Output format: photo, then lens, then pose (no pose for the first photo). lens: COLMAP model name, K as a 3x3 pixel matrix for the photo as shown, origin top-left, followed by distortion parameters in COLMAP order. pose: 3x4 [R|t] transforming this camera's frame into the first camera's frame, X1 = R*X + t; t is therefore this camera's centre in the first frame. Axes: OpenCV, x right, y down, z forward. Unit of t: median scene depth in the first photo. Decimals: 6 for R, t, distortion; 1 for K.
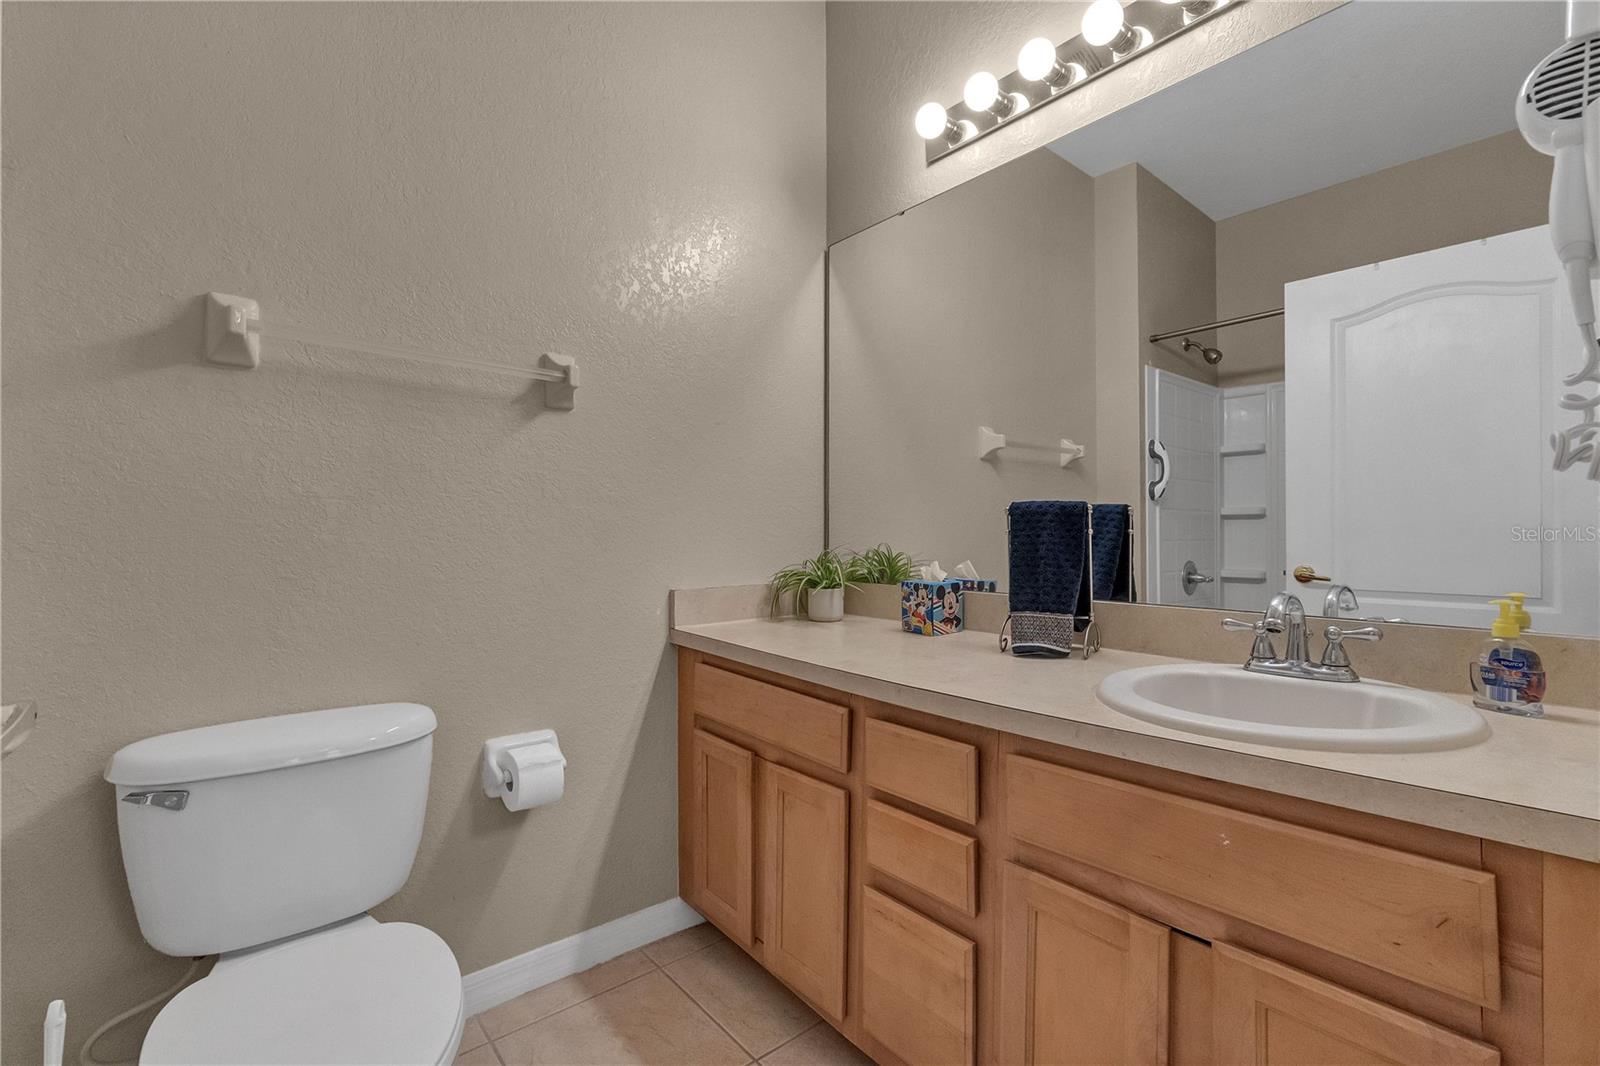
lens RADIAL K [[697.0, 0, 803.9], [0, 697.0, 528.9], [0, 0, 1]] dist [-0.004206, 0.001529]
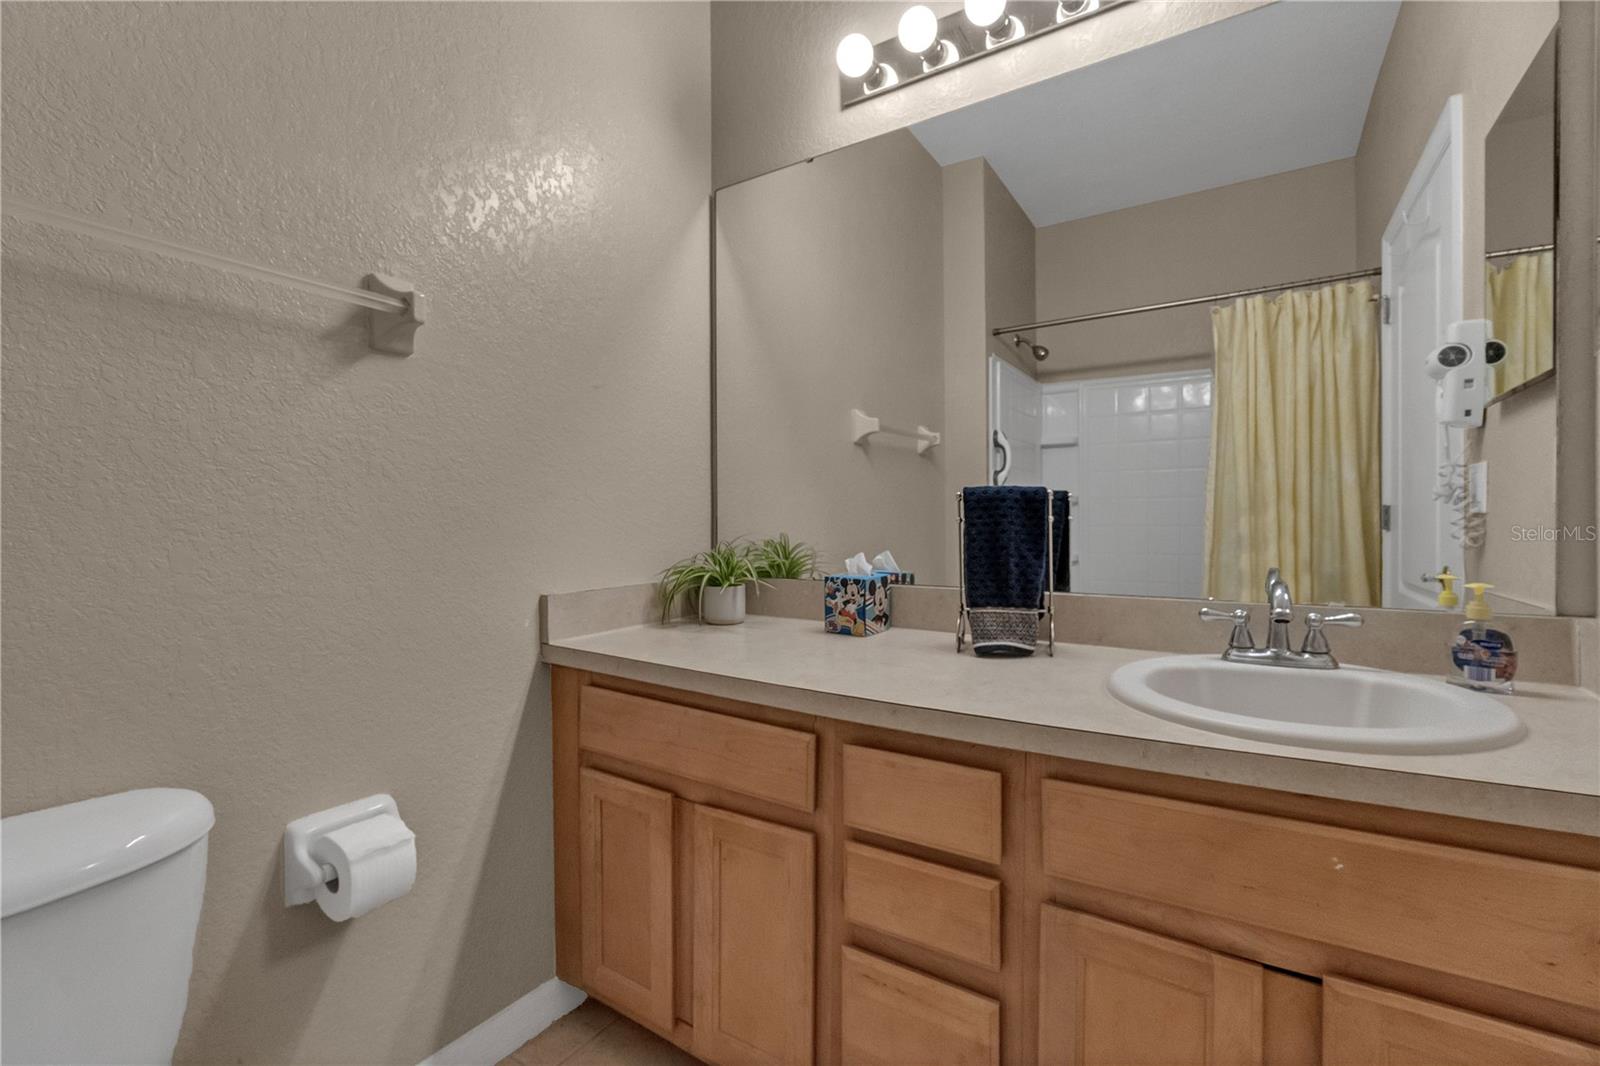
lens RADIAL K [[697.0, 0, 806.9], [0, 697.0, 527.0], [0, 0, 1]] dist [-0.004206, 0.001529]
pose [[0.955318, -0.006959, 0.295499, -0.169231], [0.002416, 0.999873, 0.015736, -0.000839], [-0.295571, -0.014319, 0.955213, 0.194909]]
